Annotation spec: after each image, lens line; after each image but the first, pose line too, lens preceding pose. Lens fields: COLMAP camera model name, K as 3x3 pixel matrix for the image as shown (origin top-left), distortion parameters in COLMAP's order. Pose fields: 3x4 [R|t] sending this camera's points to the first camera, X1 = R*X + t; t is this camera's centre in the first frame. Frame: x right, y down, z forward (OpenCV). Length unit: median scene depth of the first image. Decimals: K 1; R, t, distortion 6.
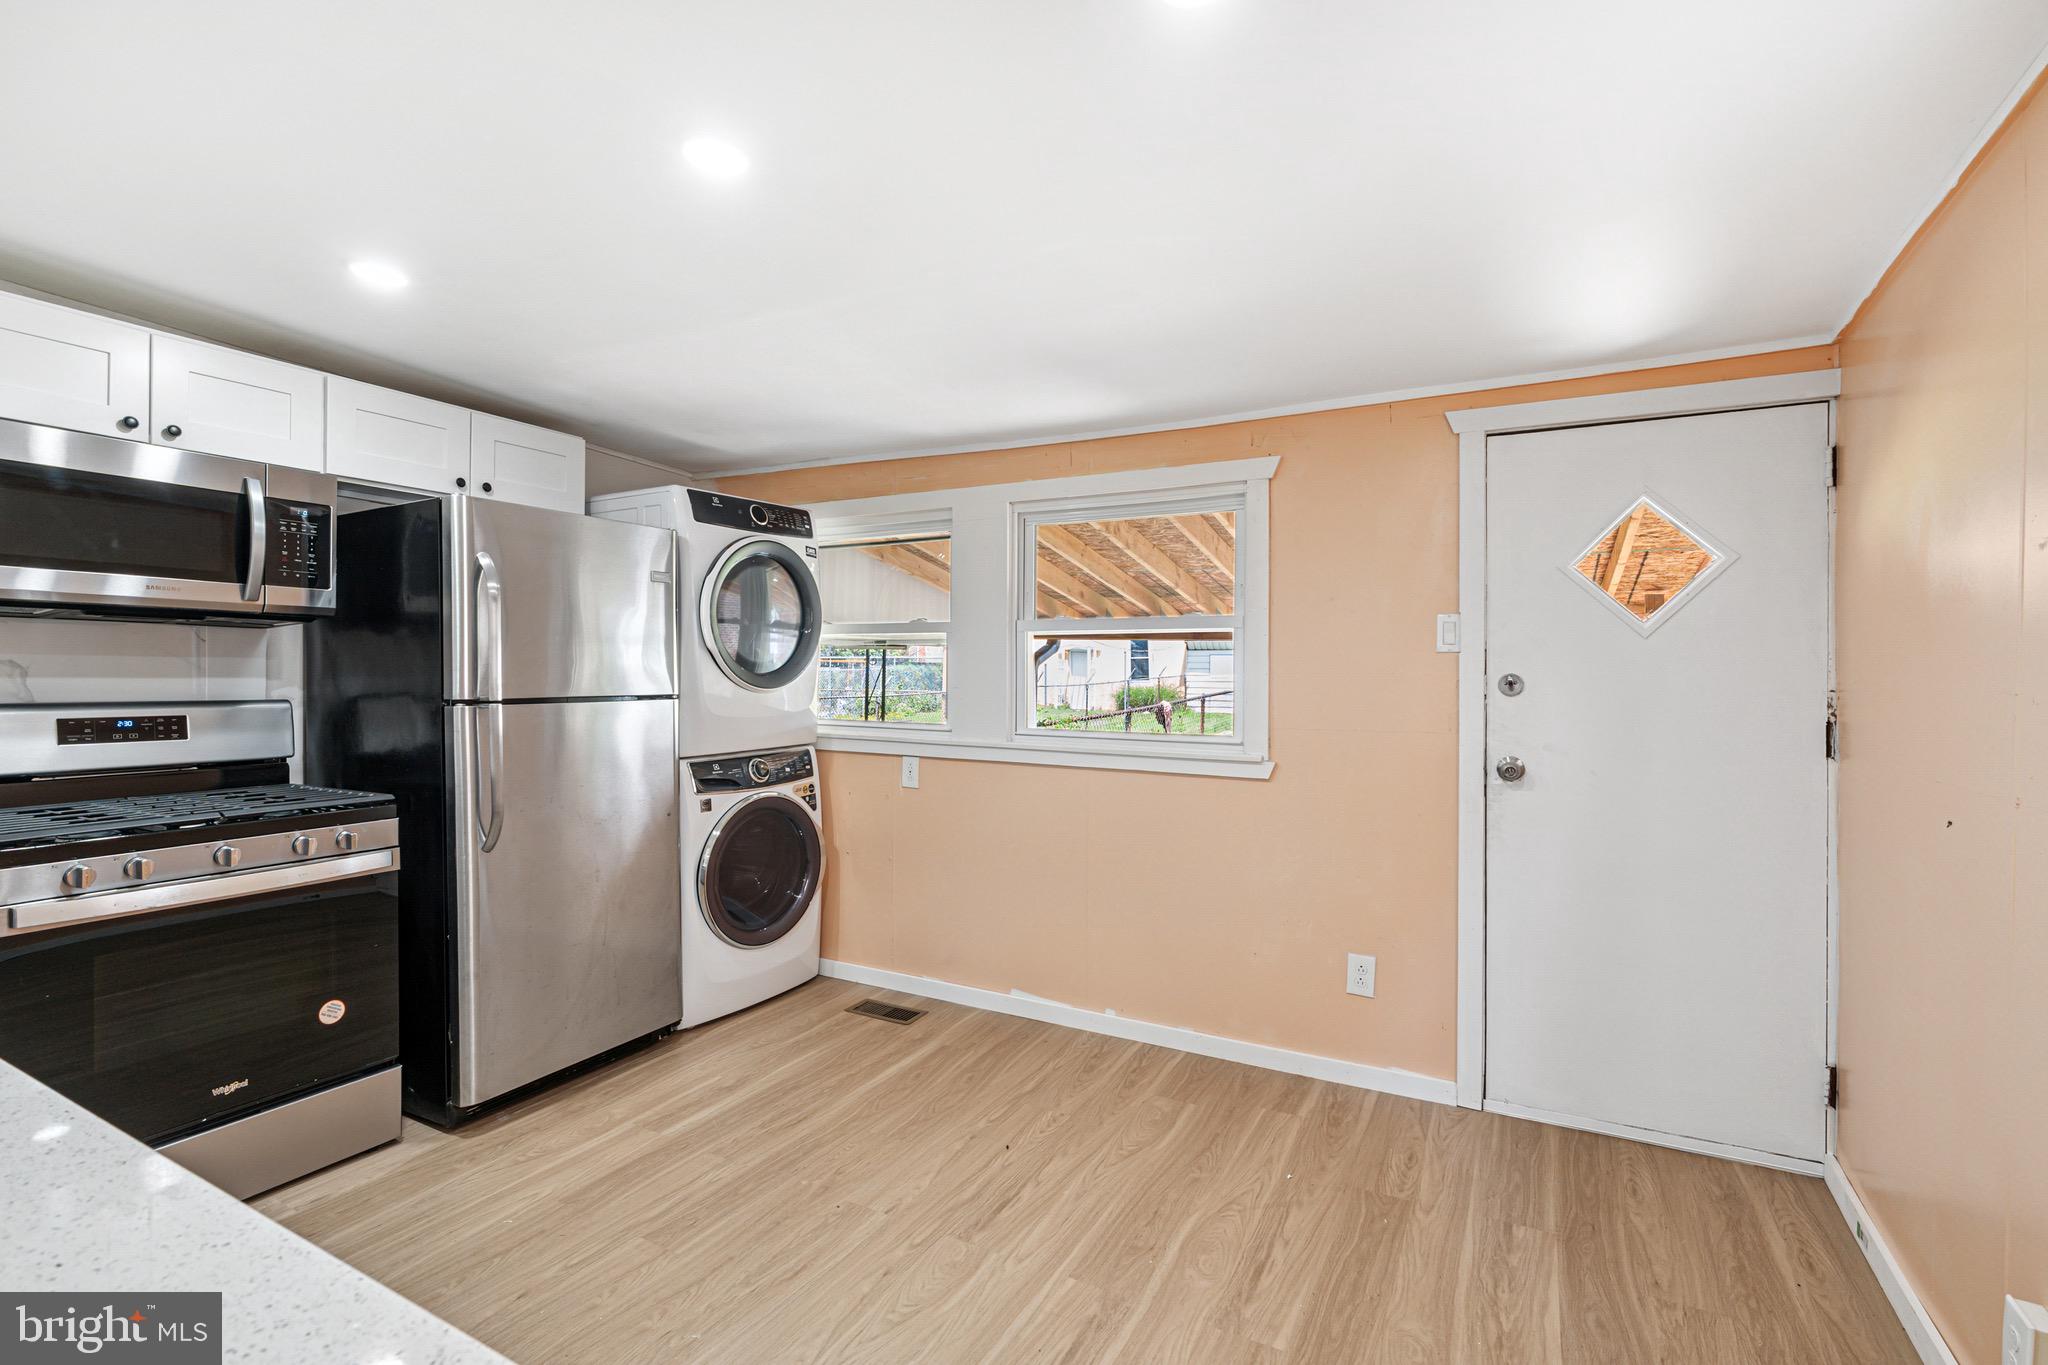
lens RADIAL K [[937.9, 0, 1017.5], [0, 937.9, 686.0], [0, 0, 1]] dist [-0.004082, 0.000324]
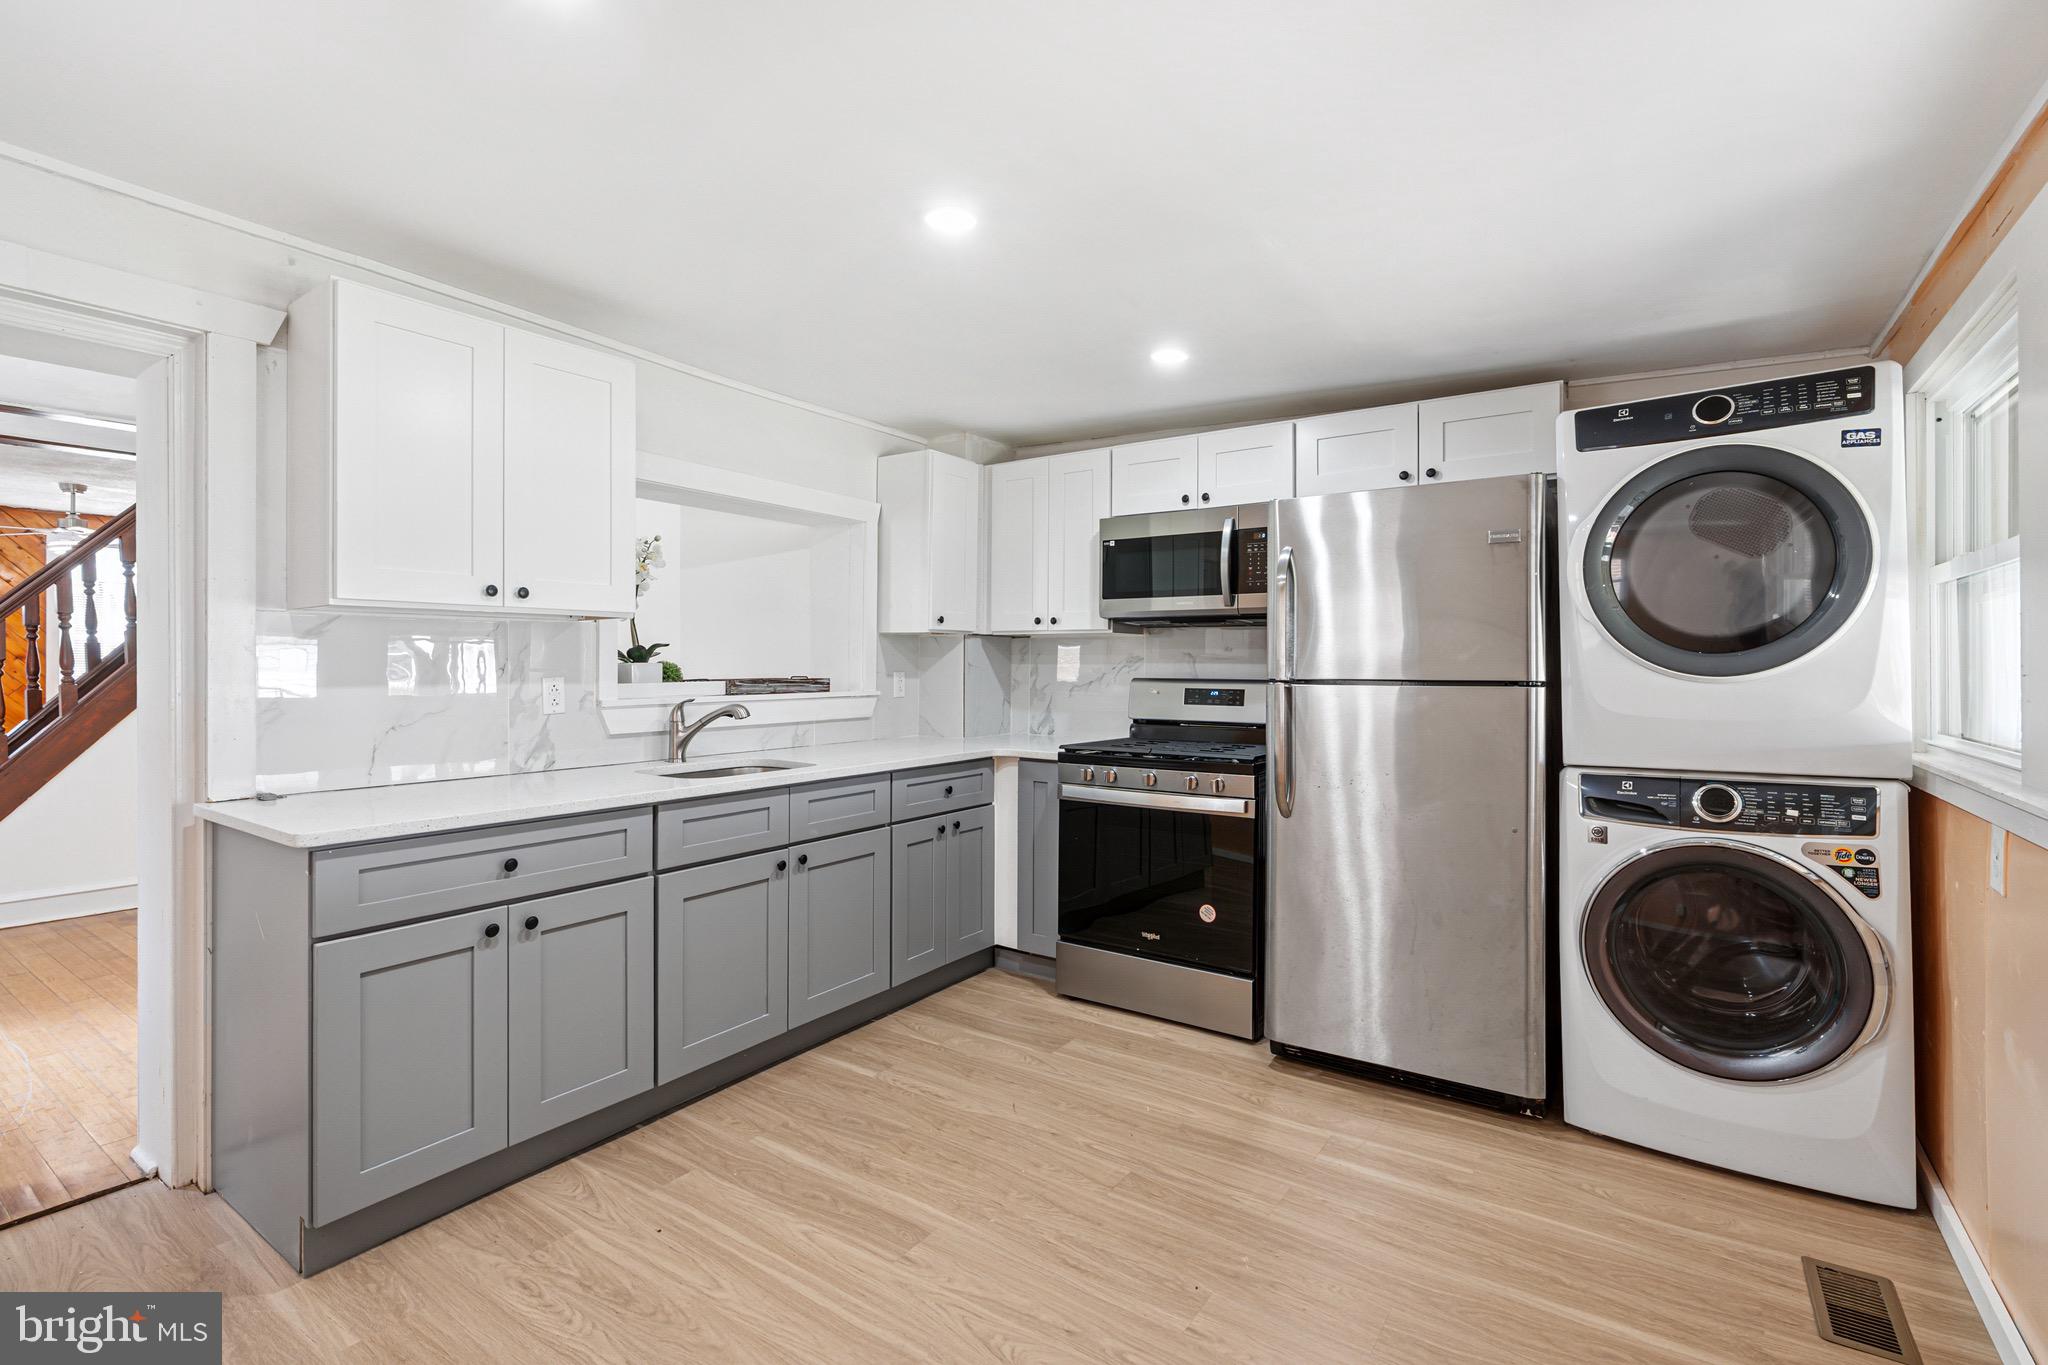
lens RADIAL K [[937.9, 0, 1015.4], [0, 937.9, 664.8], [0, 0, 1]] dist [-0.004082, 0.000324]
pose [[-0.110716, -0.011388, -0.993787, 0.506151], [-0.019776, 0.999762, -0.009253, 0.012186], [0.993655, 0.018629, -0.110914, 0.711908]]
